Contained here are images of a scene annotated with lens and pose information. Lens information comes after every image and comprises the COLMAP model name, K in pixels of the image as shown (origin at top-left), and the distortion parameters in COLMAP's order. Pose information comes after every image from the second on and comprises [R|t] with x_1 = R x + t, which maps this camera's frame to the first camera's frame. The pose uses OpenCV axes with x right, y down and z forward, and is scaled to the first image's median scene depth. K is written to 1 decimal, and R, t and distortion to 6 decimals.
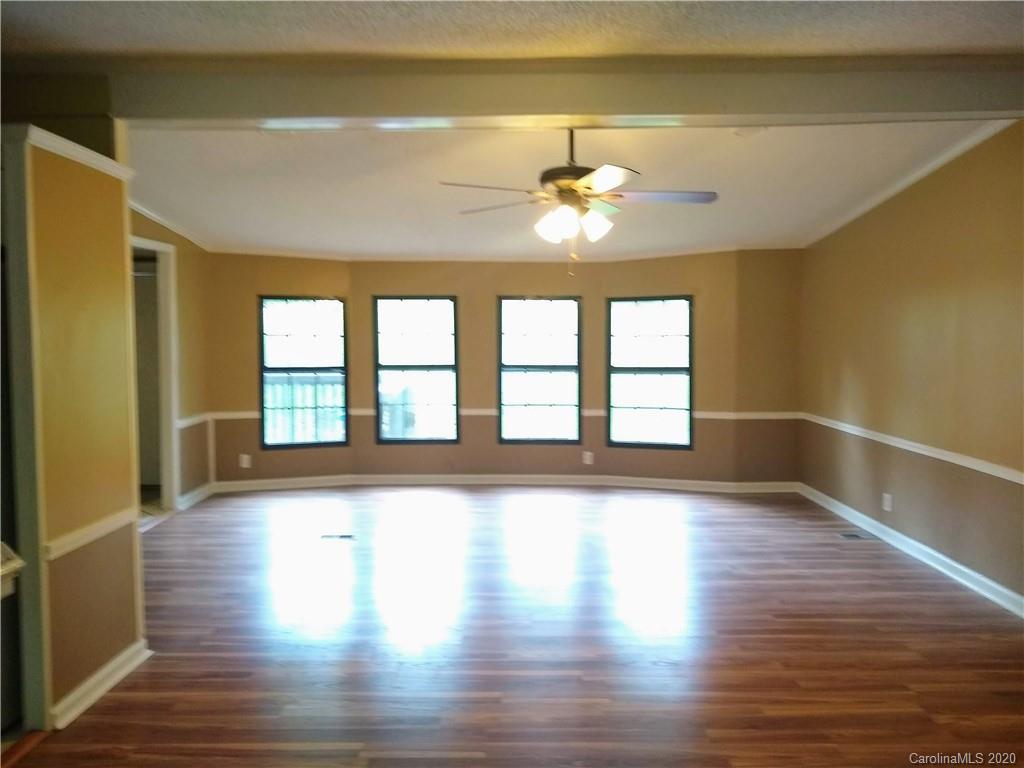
lens RADIAL K [[819.4, 0, 517.6], [0, 819.4, 382.2], [0, 0, 1]] dist [0.021167, 0.019801]
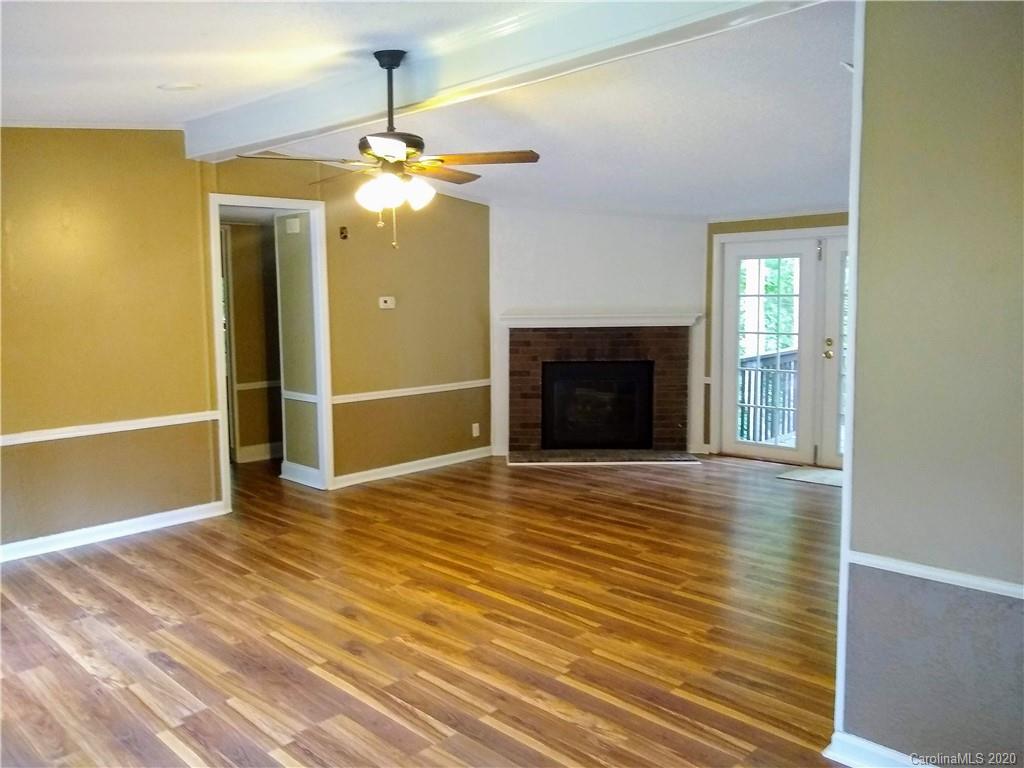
lens RADIAL K [[819.4, 0, 512.2], [0, 819.4, 384.1], [0, 0, 1]] dist [0.021167, 0.019801]
pose [[-0.710702, -0.049773, 0.701731, -0.816952], [0.073346, 0.986815, 0.144277, -0.100079], [-0.699660, 0.154007, -0.697681, 1.819493]]
